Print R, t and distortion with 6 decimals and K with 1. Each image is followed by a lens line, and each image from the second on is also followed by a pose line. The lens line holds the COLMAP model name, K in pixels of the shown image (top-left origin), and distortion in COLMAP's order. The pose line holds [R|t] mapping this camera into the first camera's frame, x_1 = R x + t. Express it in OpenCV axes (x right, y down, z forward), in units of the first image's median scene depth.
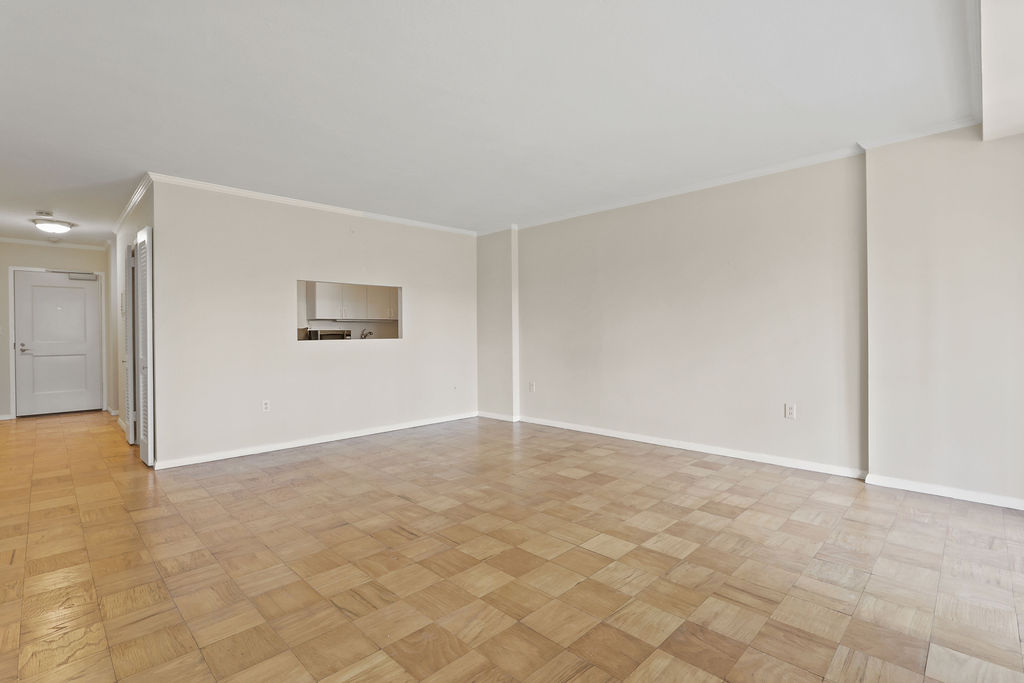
lens RADIAL K [[477.5, 0, 512.0], [0, 477.5, 341.5], [0, 0, 1]] dist [-0.015363, 0.001219]
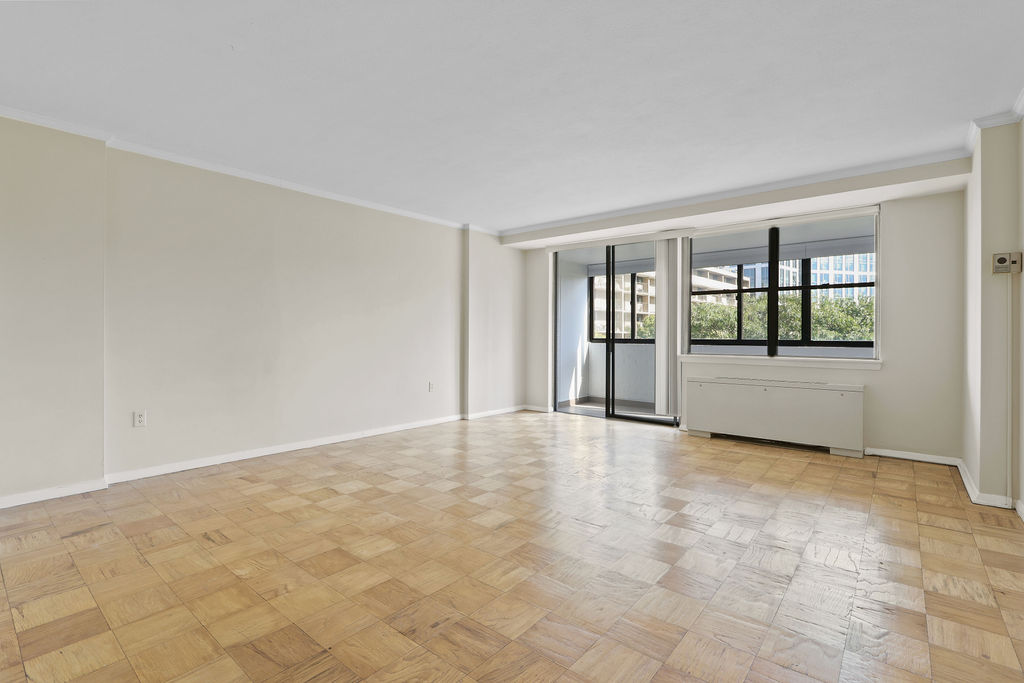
lens RADIAL K [[477.5, 0, 512.0], [0, 477.5, 341.5], [0, 0, 1]] dist [-0.015363, 0.001219]
pose [[-0.088341, -0.008459, 0.996054, -1.168202], [0.012283, 0.999879, 0.009581, -0.005074], [-0.996015, 0.013081, -0.088227, 1.160978]]
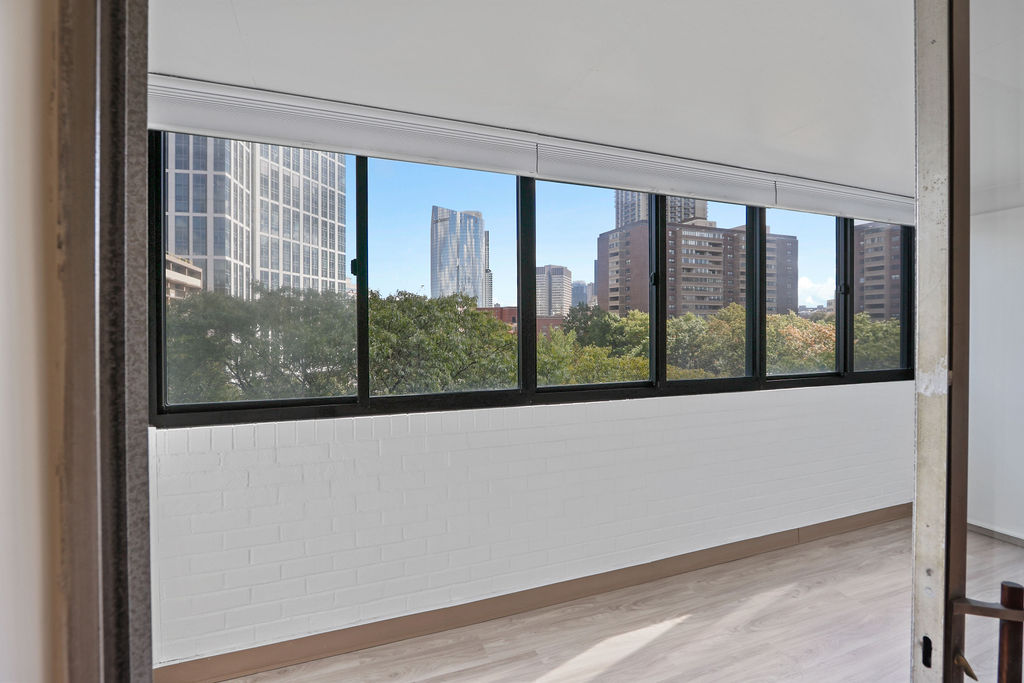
lens RADIAL K [[477.5, 0, 512.0], [0, 477.5, 341.5], [0, 0, 1]] dist [-0.015363, 0.001219]
pose [[-0.916476, -0.000797, 0.400089, 0.523923], [0.013430, 0.999373, 0.032755, -0.065579], [-0.399864, 0.035392, -0.915891, 1.243378]]
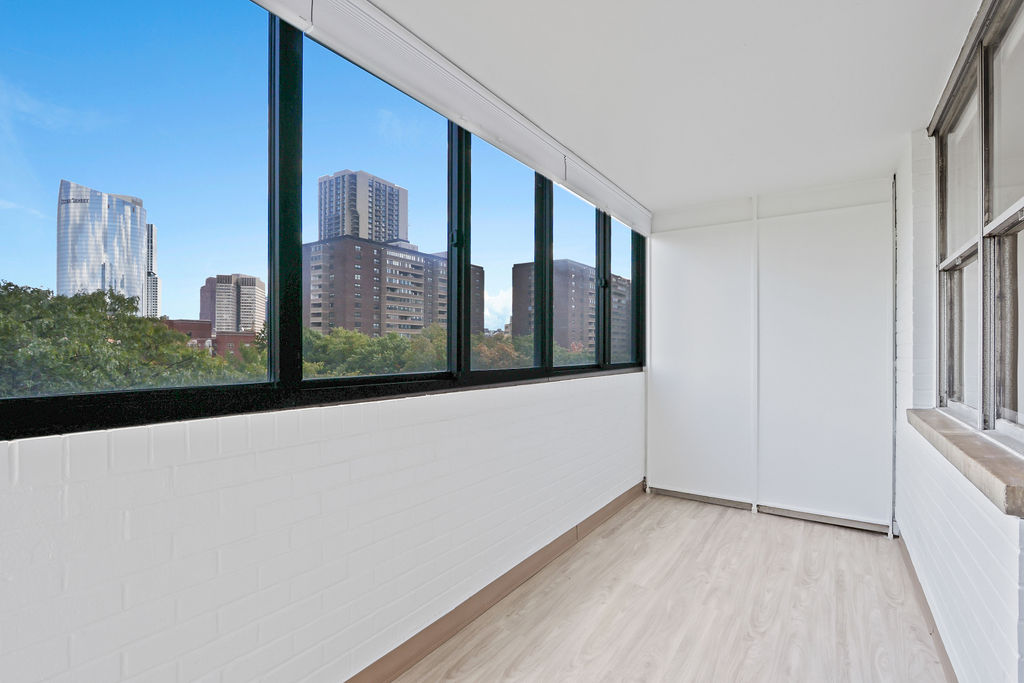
lens RADIAL K [[483.2, 0, 505.2], [0, 483.2, 349.2], [0, 0, 1]] dist [-0.009537, 0.000650]
pose [[-0.984948, 0.004221, -0.172799, 0.627859], [0.001735, 0.999893, 0.014536, -0.021585], [0.172842, 0.014018, -0.984850, 1.099367]]
